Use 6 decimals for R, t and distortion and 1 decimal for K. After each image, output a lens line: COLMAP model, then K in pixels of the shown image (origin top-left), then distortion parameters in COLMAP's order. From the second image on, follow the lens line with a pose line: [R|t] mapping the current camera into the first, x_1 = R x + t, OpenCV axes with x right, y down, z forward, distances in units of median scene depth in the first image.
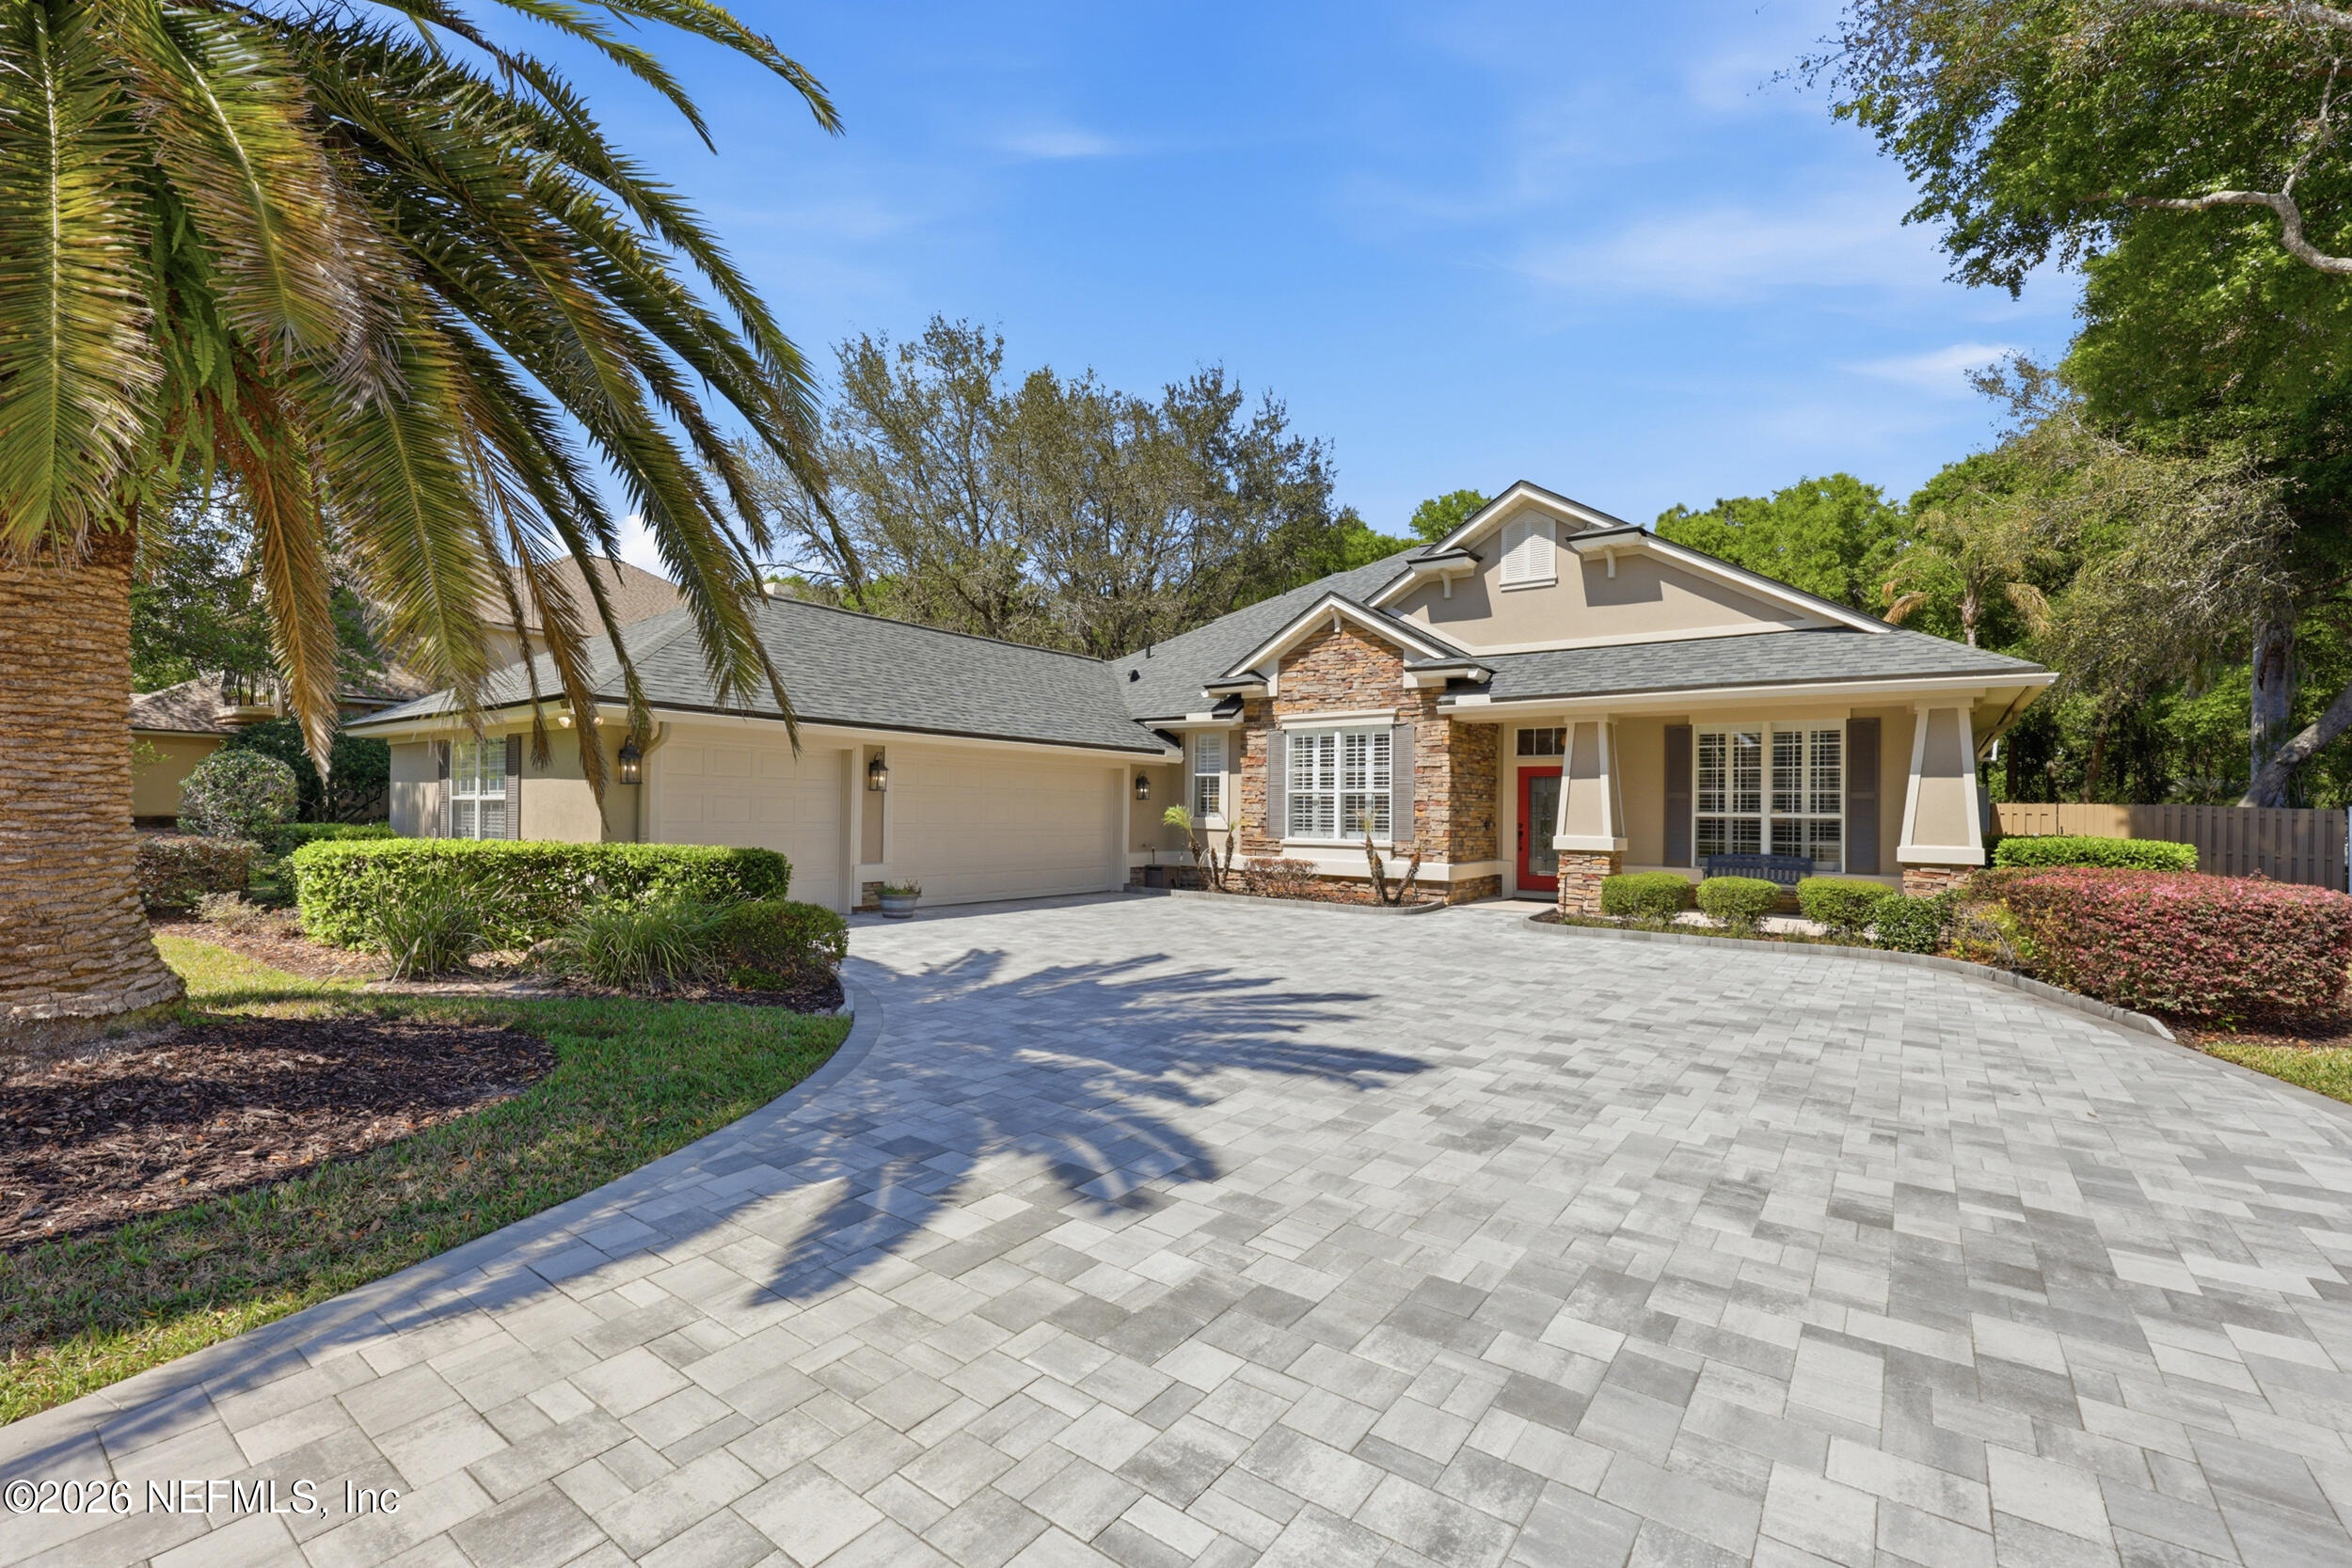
lens RADIAL K [[948.9, 0, 1177.4], [0, 948.9, 793.0], [0, 0, 1]] dist [-0.001036, 0.000129]
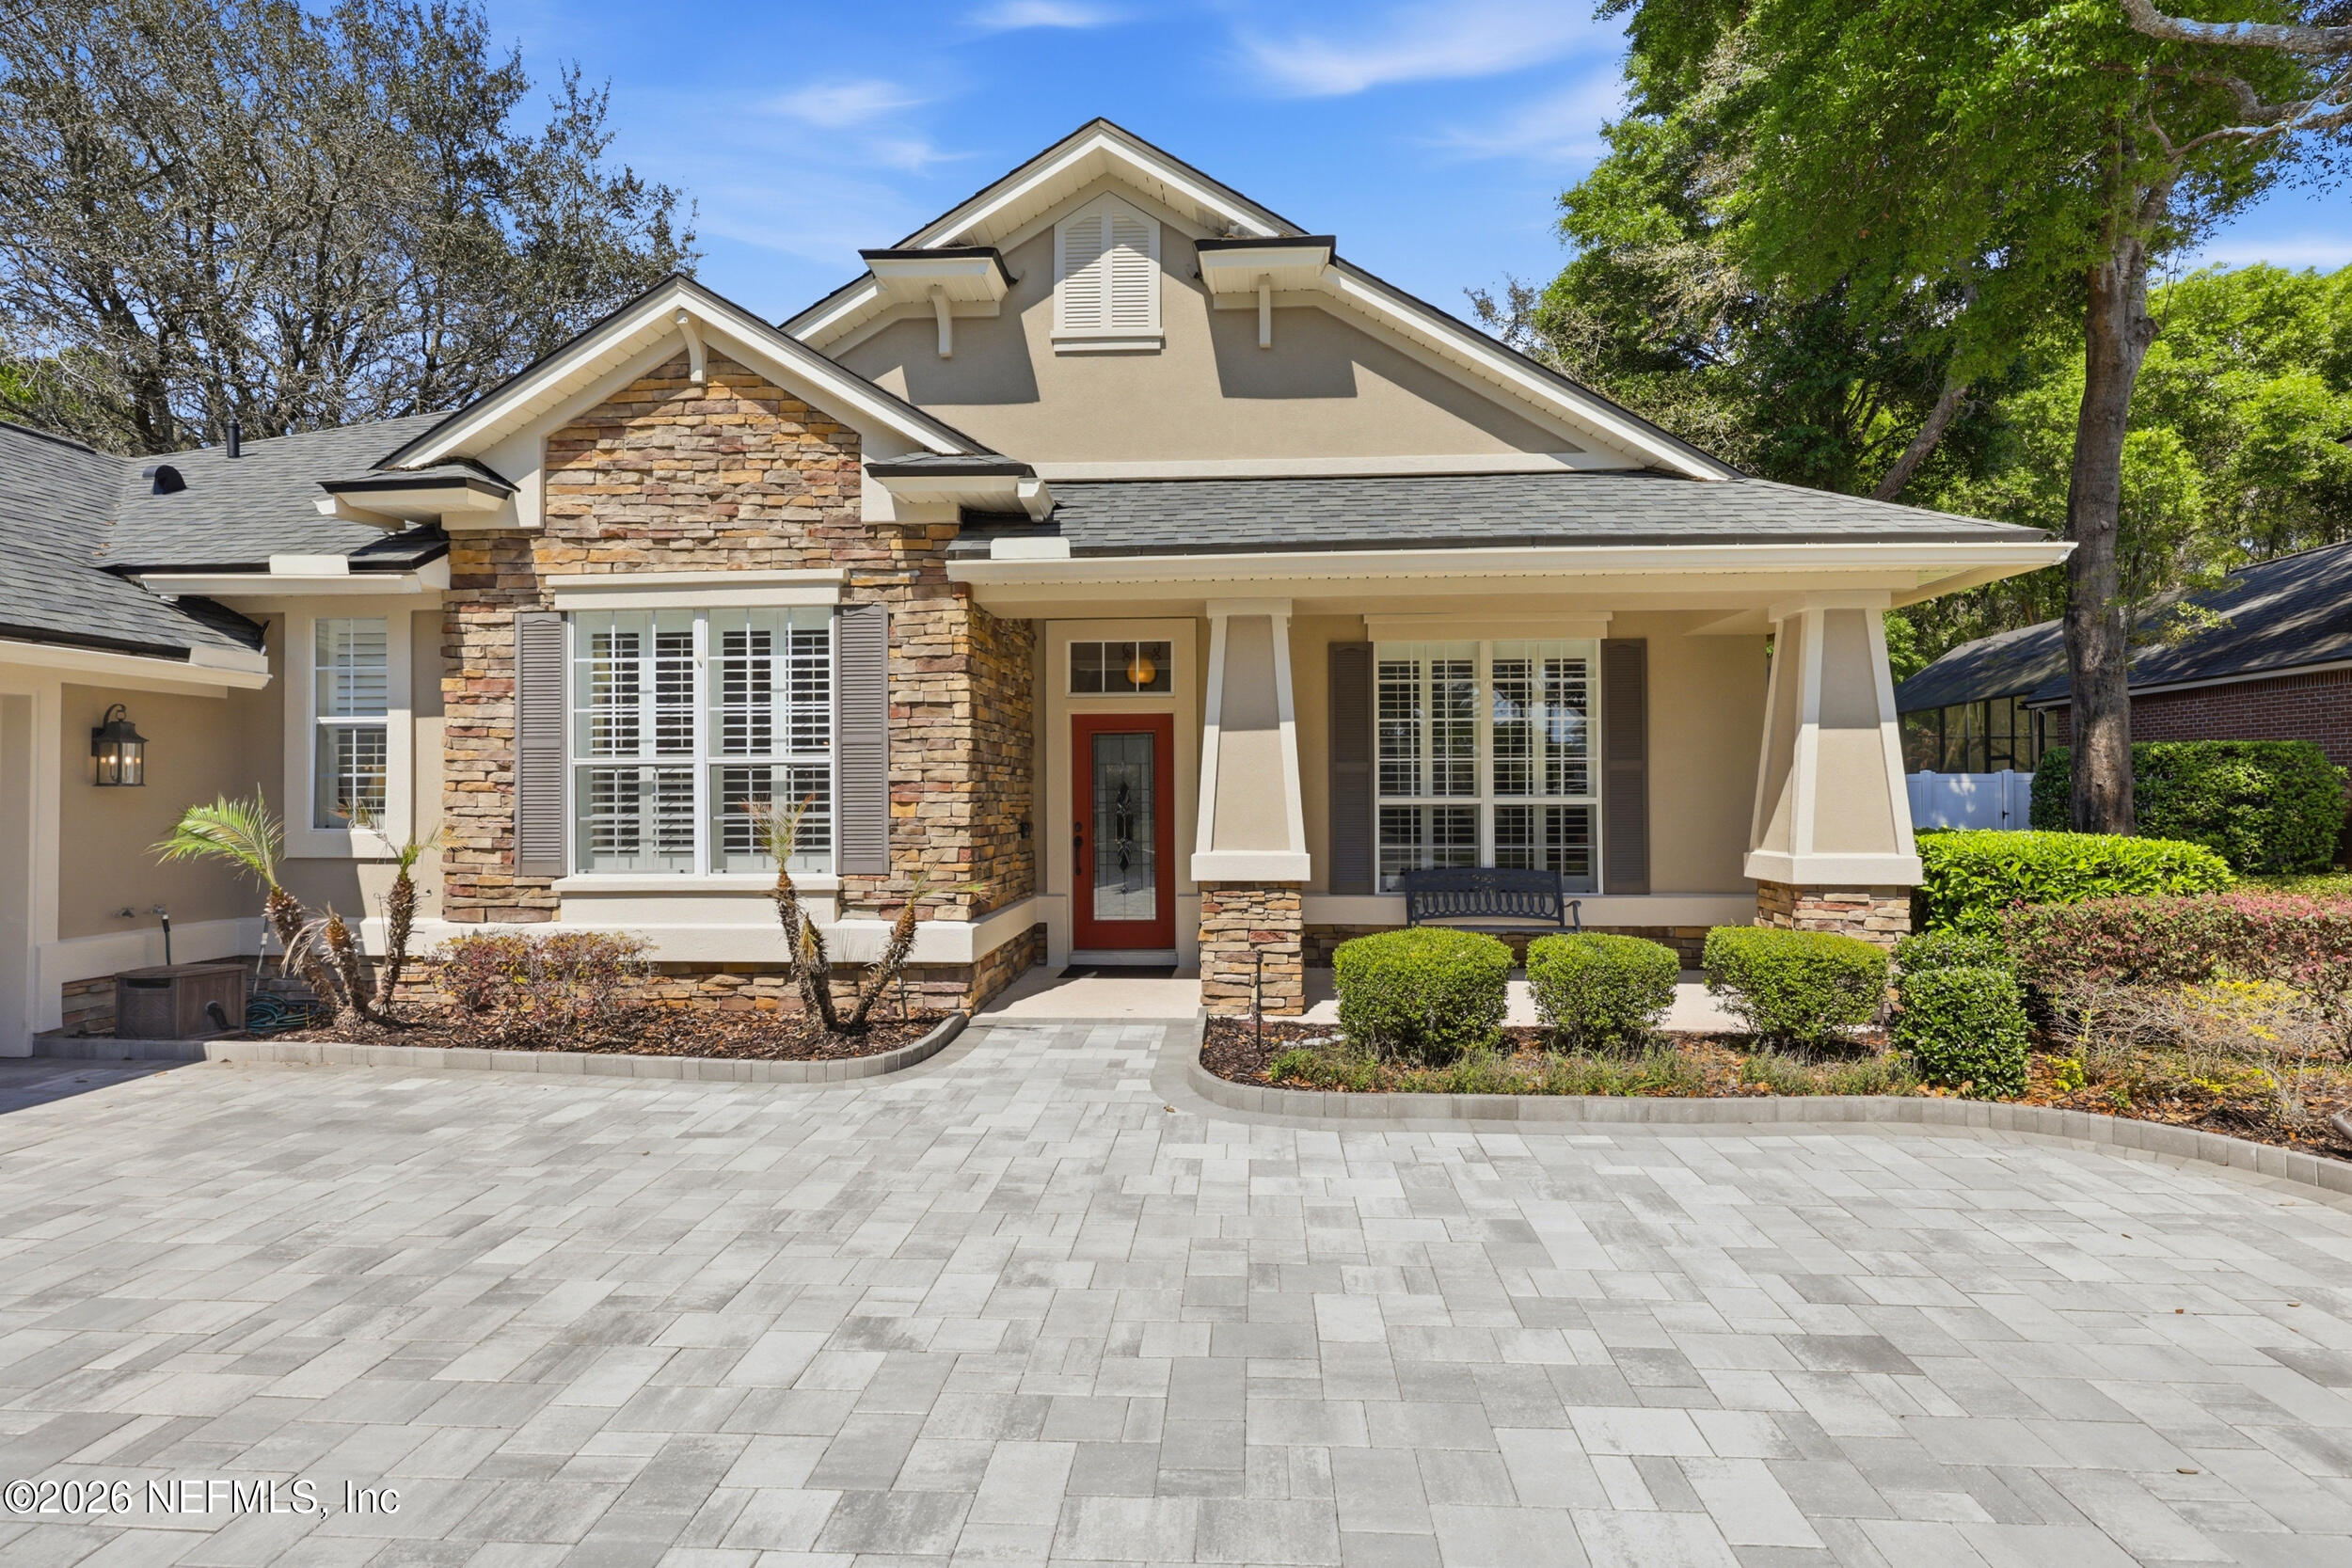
lens RADIAL K [[1079.9, 0, 1169.4], [0, 1079.9, 788.7], [0, 0, 1]] dist [-0.004478, -0.000167]
pose [[0.843774, -0.013308, 0.536534, 0.087490], [0.004577, 0.999835, 0.017602, 0.003356], [-0.536679, -0.012396, 0.843695, 0.488886]]
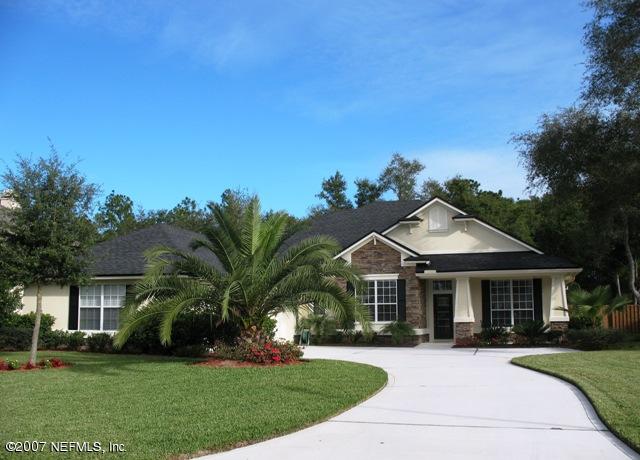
lens RADIAL K [[692.4, 0, 320.0], [0, 692.4, 230.0], [0, 0, 1]] dist [-0.004433, -0.002047]
pose [[0.932066, 0.026029, 0.361352, -0.703447], [0.013690, 0.994173, -0.106926, -0.002177], [-0.362029, 0.104609, 0.926278, -0.791536]]
